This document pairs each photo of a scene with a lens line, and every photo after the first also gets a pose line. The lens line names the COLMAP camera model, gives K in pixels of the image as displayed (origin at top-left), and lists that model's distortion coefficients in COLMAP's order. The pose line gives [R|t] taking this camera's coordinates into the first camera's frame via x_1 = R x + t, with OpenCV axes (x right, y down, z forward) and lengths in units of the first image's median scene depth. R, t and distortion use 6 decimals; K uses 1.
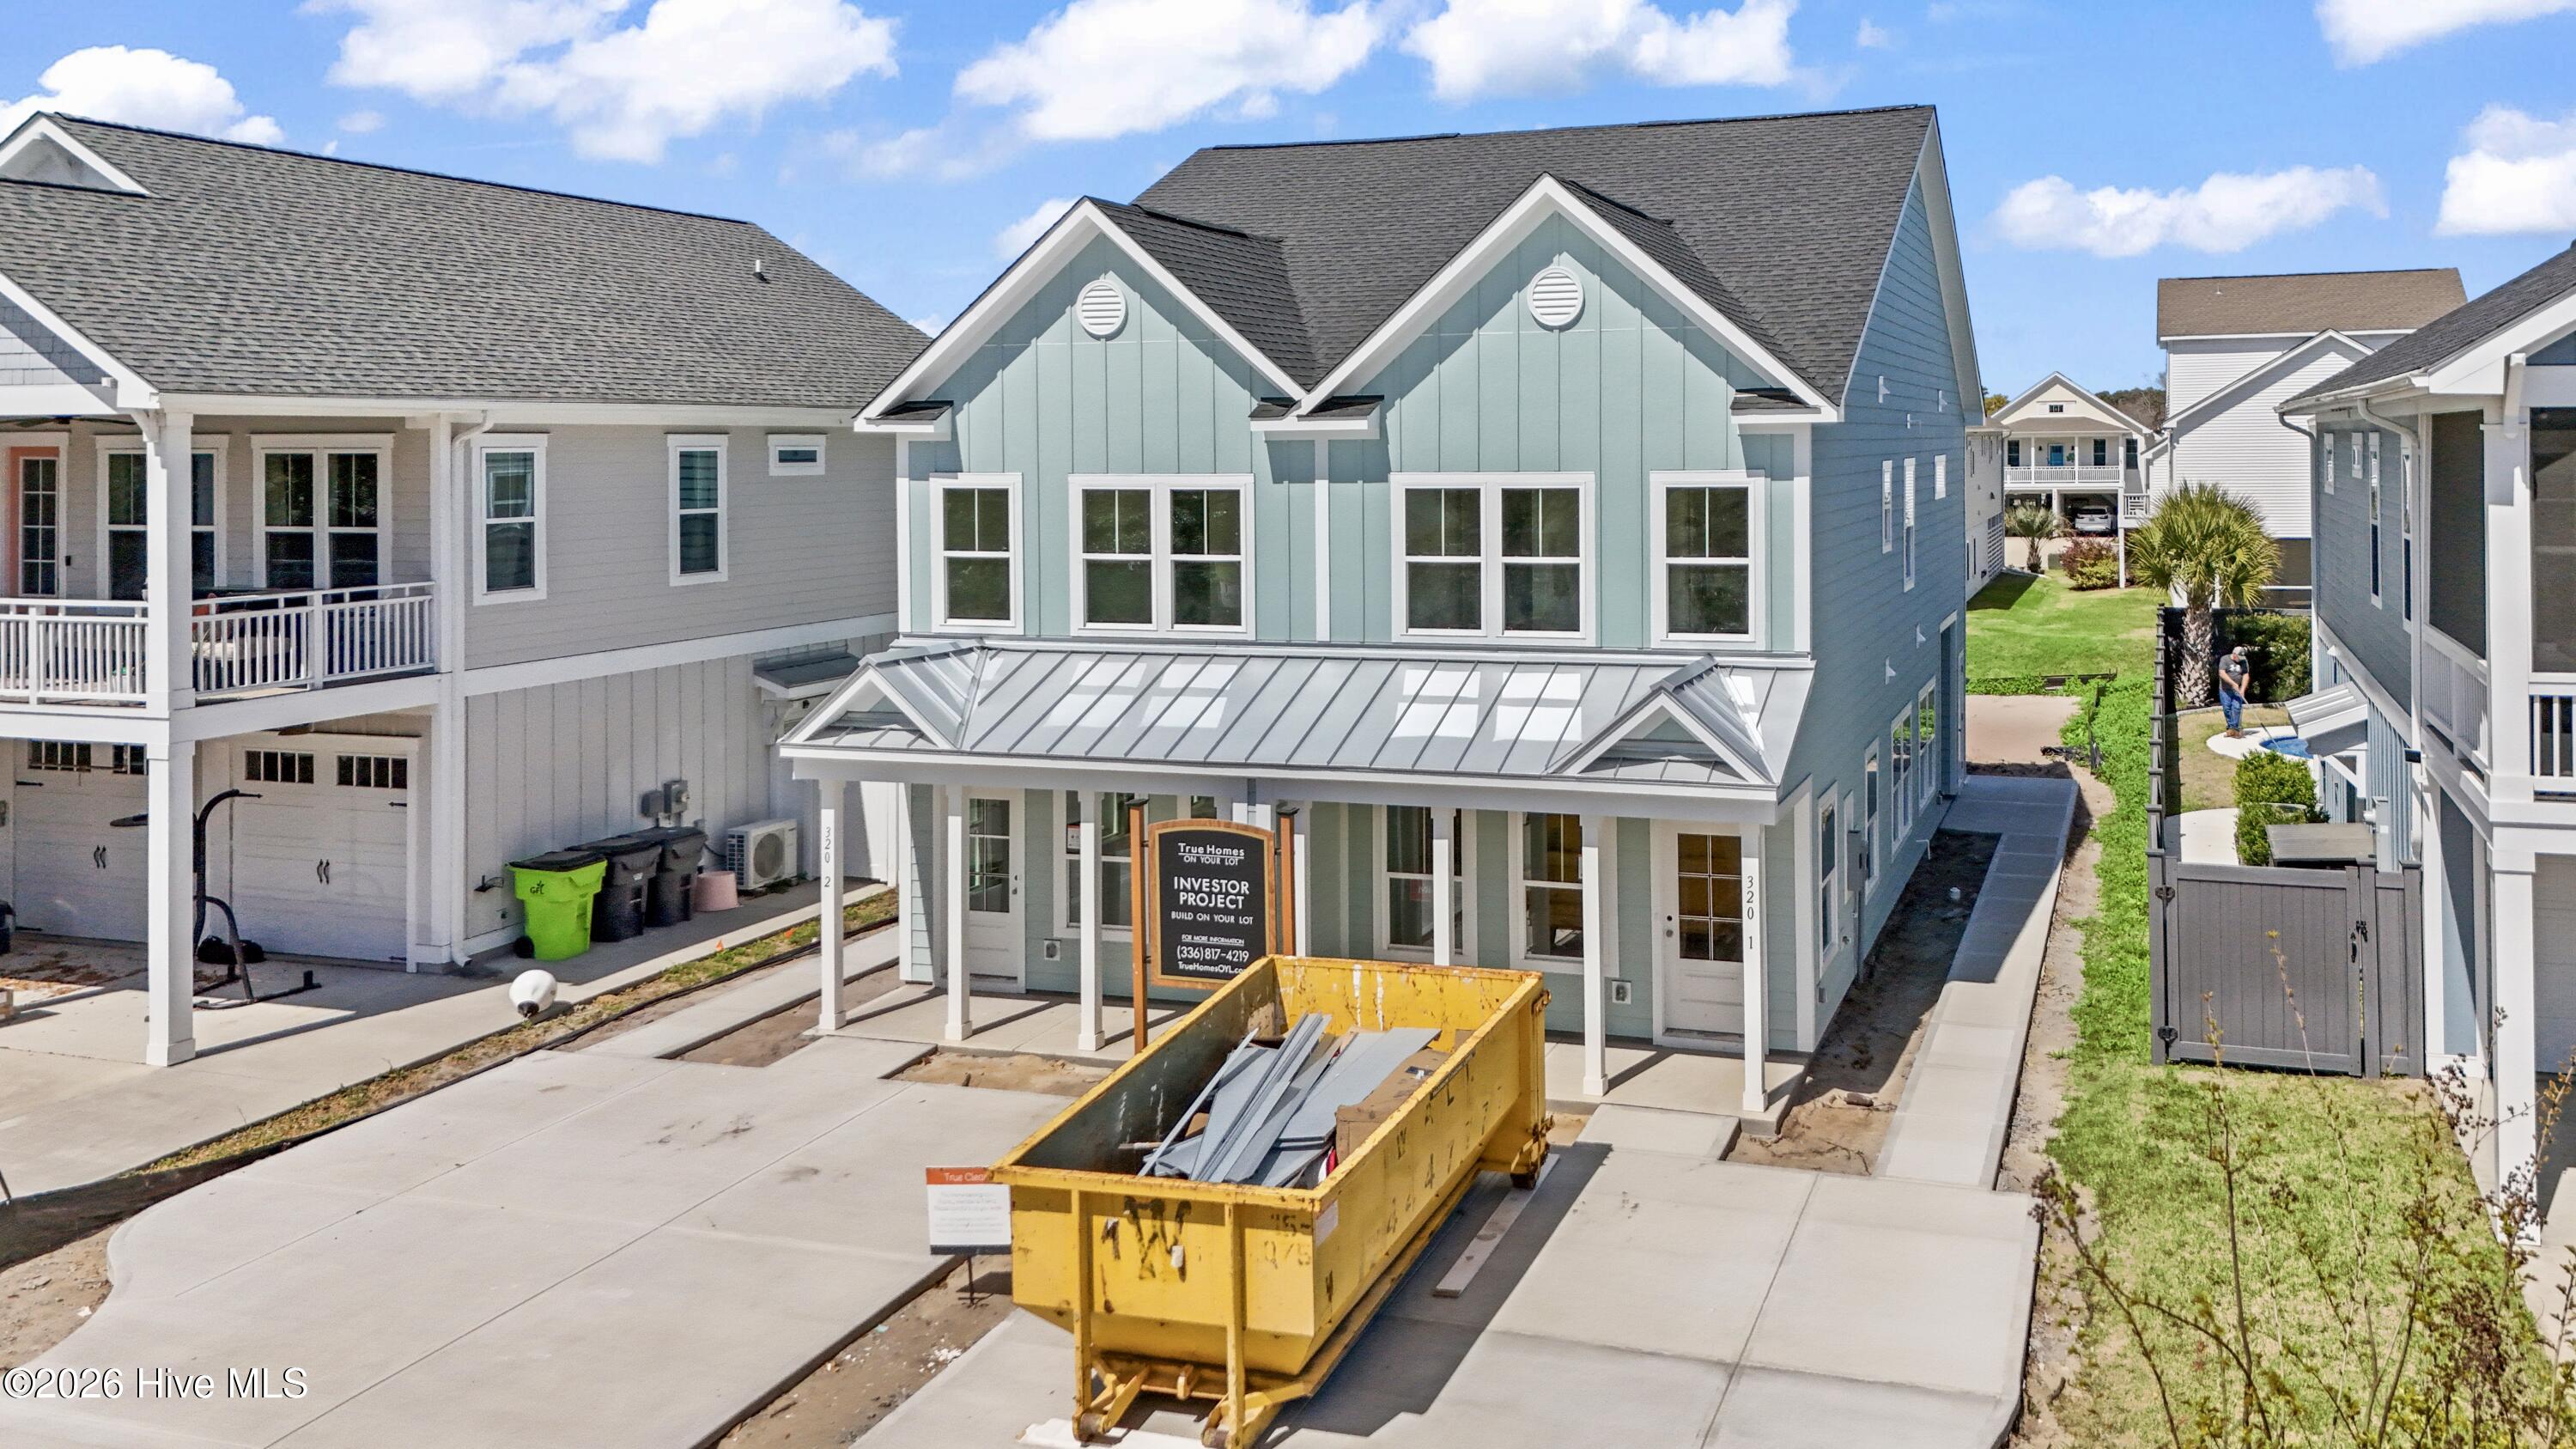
lens RADIAL K [[1961.3, 0, 1573.1], [0, 1961.3, 432.2], [0, 0, 1]] dist [0.032571, -0.008811]
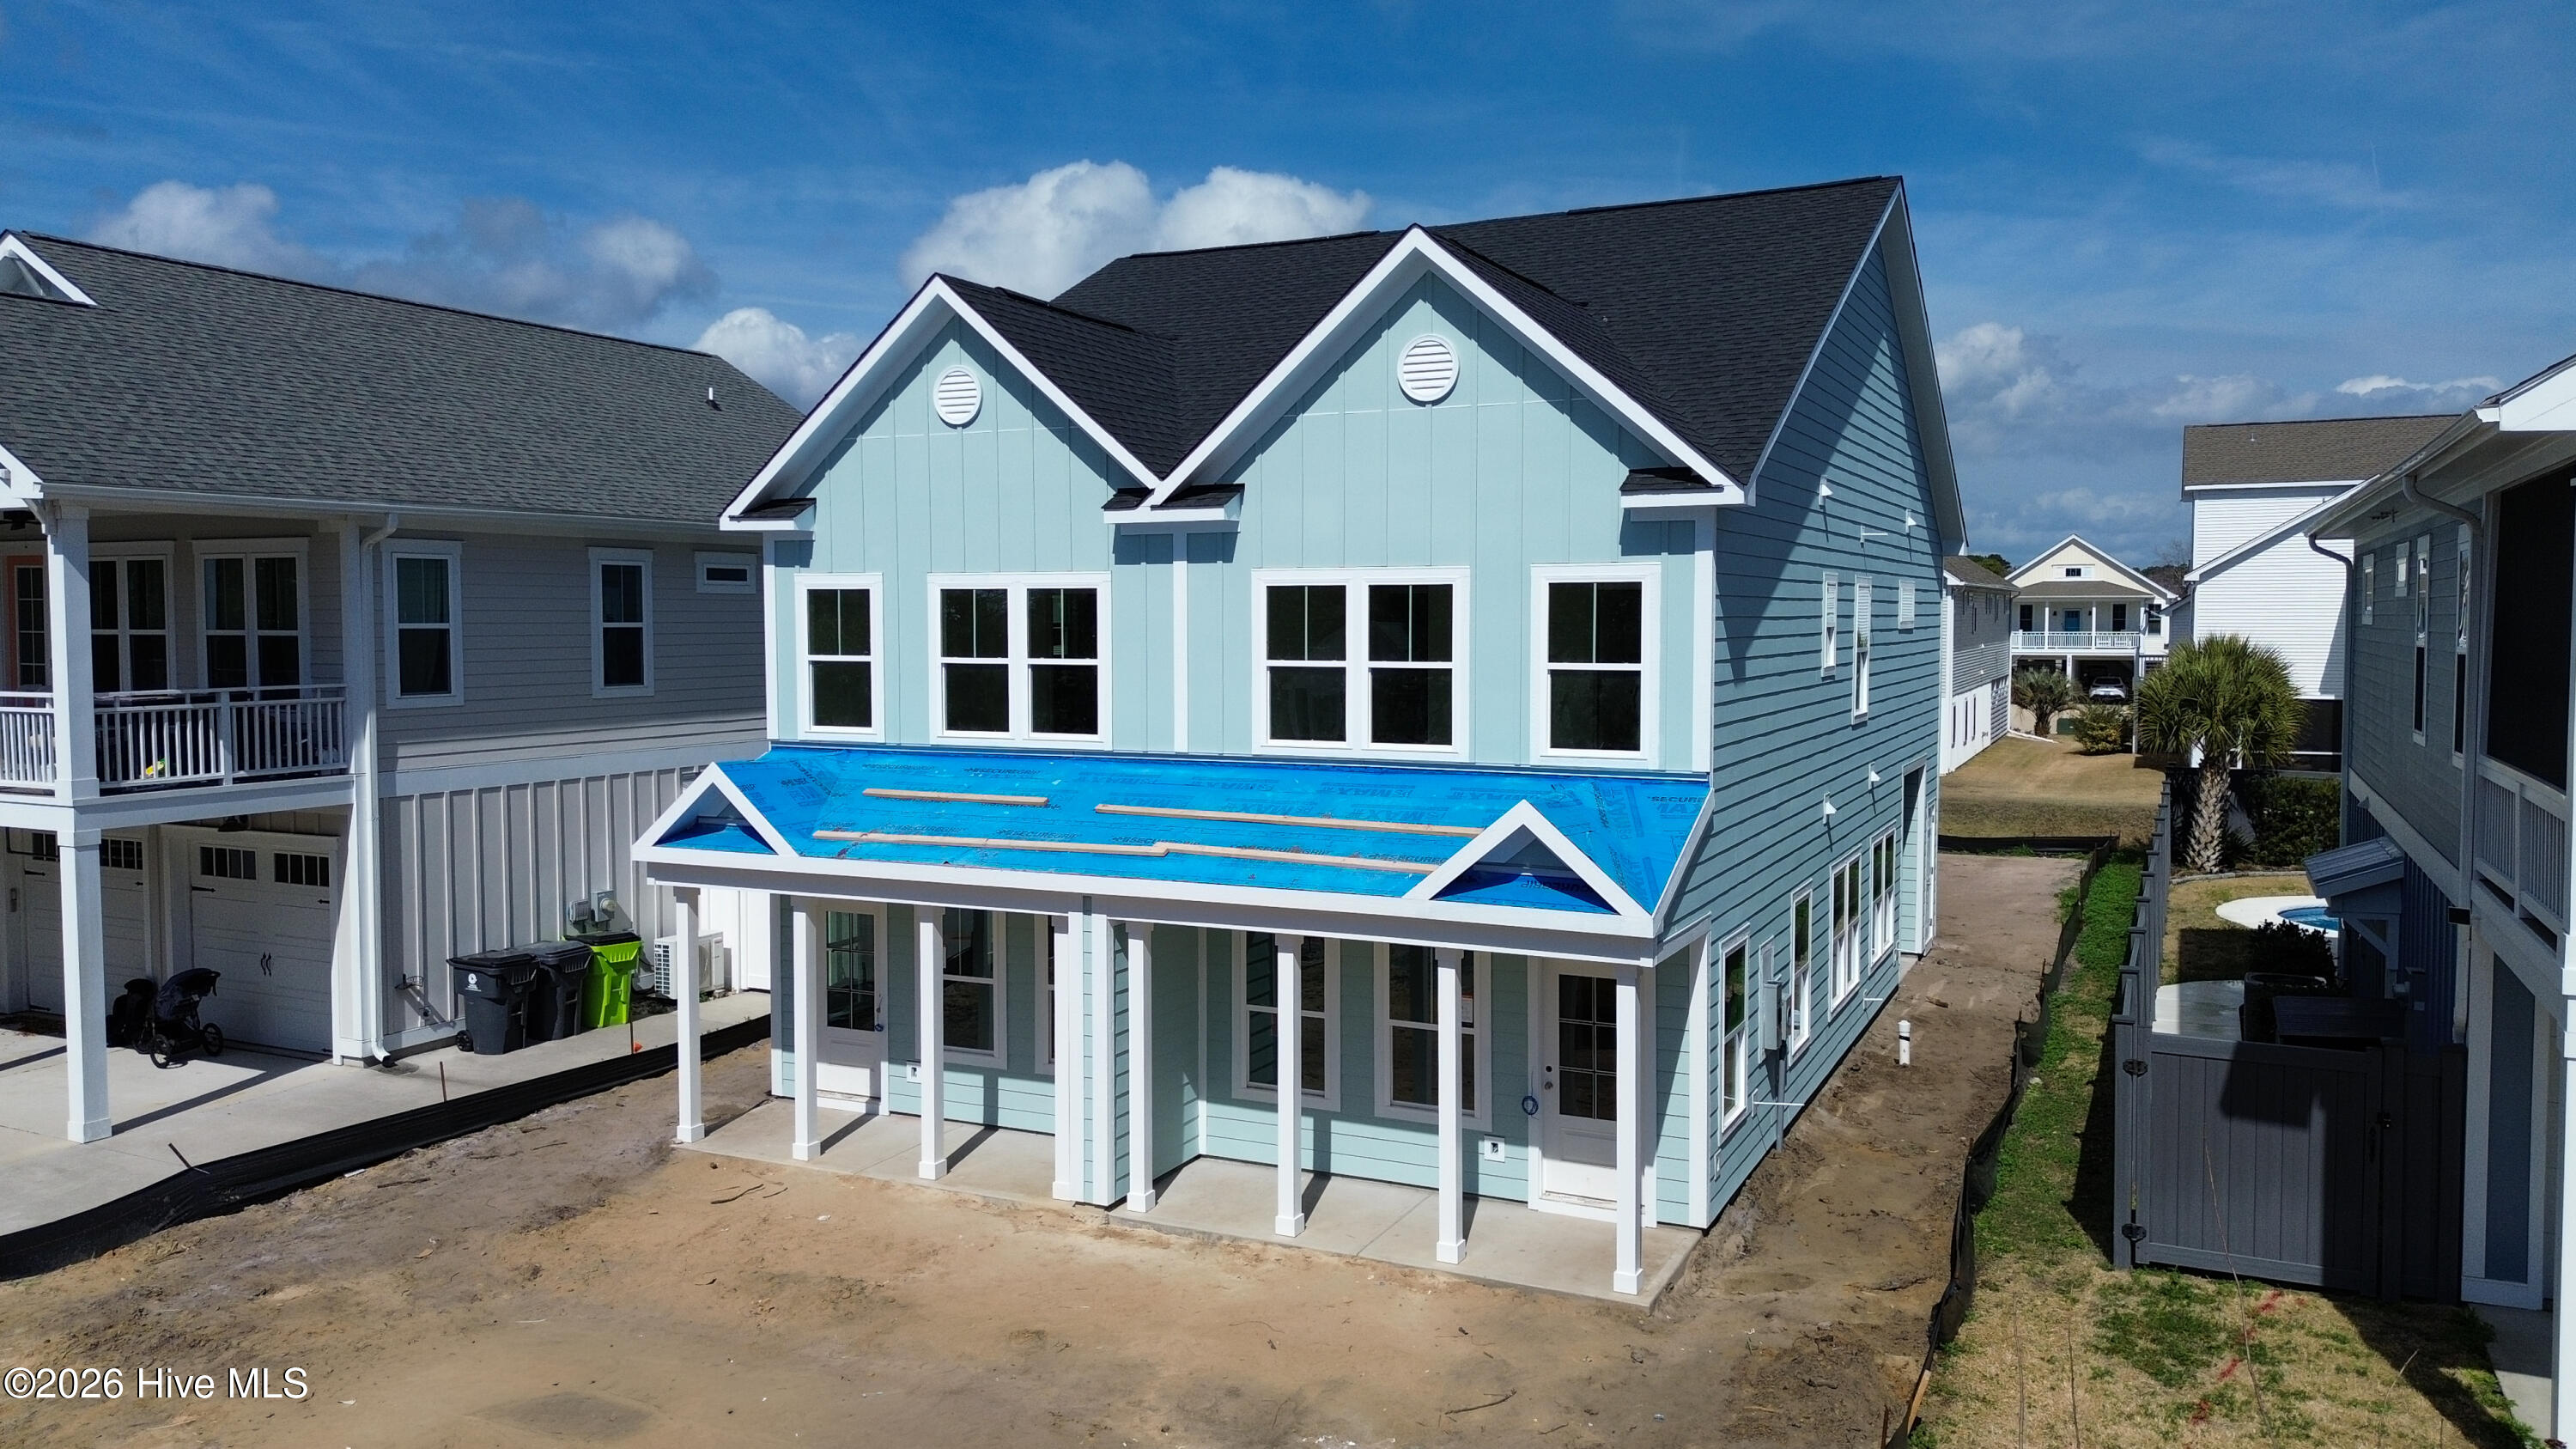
lens RADIAL K [[1827.9, 0, 1324.2], [0, 1827.9, 696.0], [0, 0, 1]] dist [0.042821, -0.016641]
pose [[0.988612, 0.012716, -0.149950, 0.065999], [-0.005762, 0.998891, 0.046720, 0.038178], [0.150378, -0.045324, 0.987589, 0.155779]]
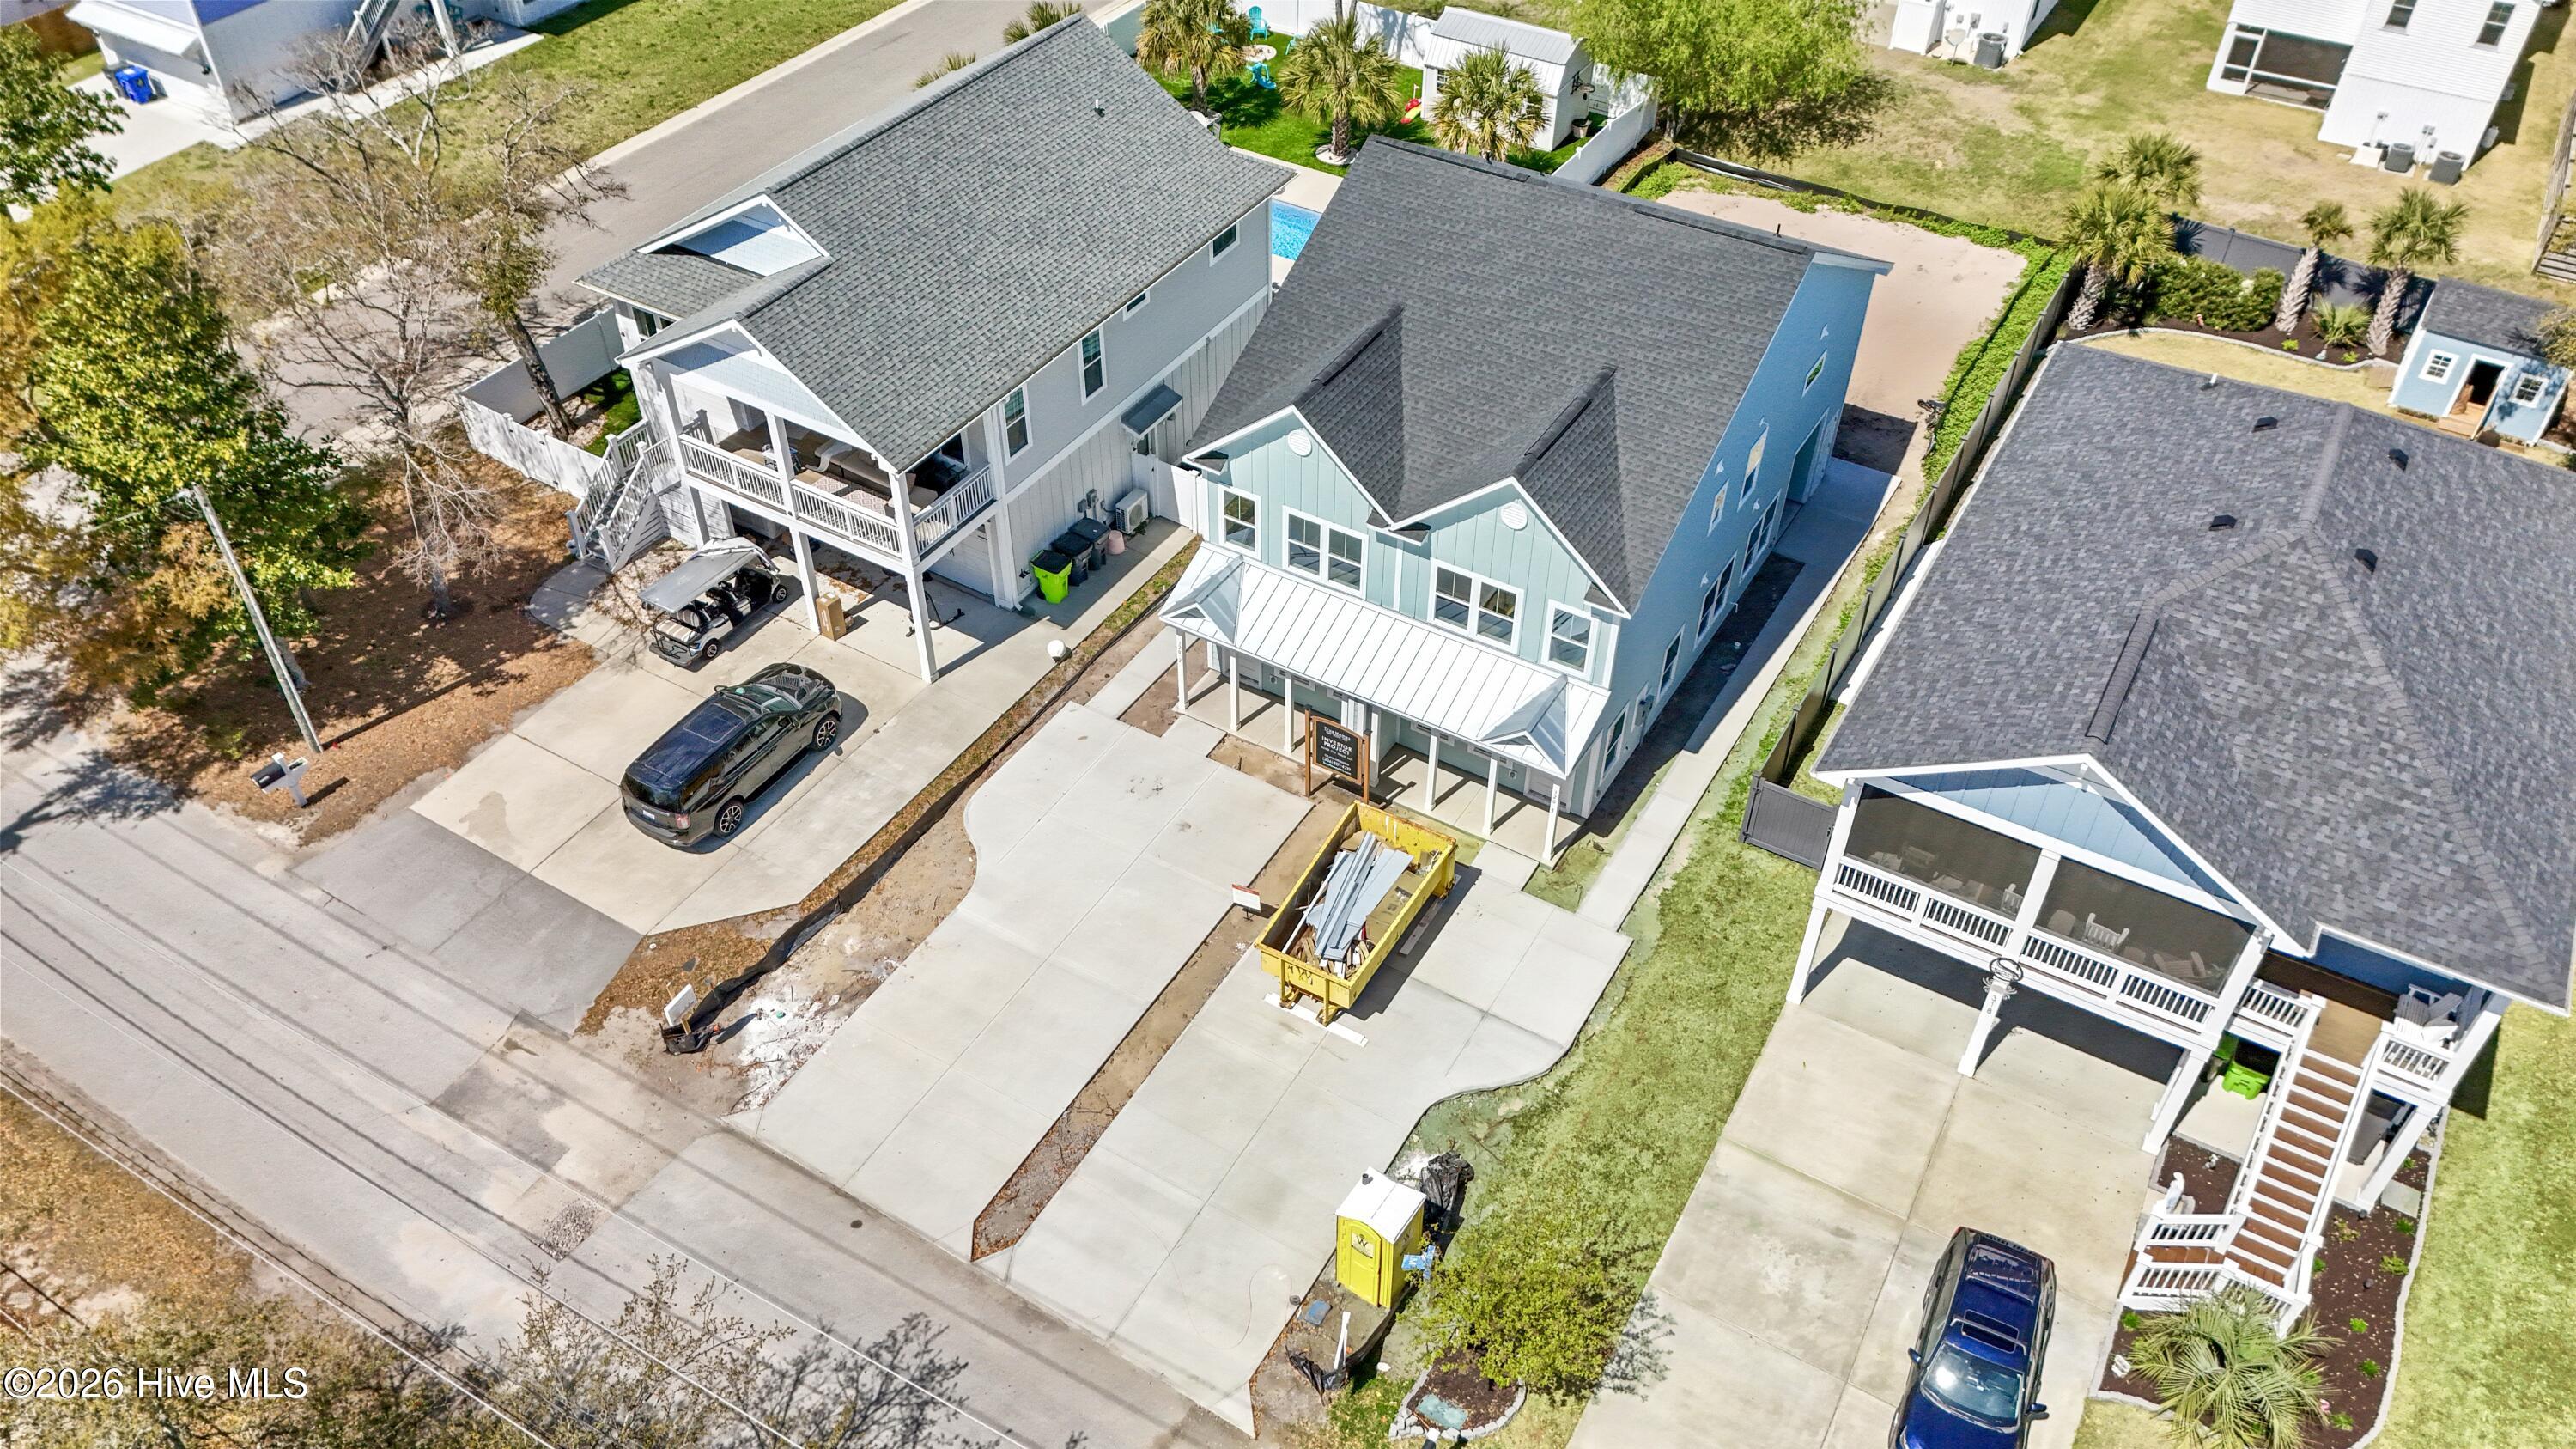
lens RADIAL K [[1845.7, 0, 1293.1], [0, 1845.7, 727.8], [0, 0, 1]] dist [-0.007115, -0.000445]
pose [[0.968063, 0.180103, -0.174407, 0.133051], [-0.015562, 0.737480, 0.675189, -1.118378], [0.250225, -0.650911, 0.716730, -0.534130]]
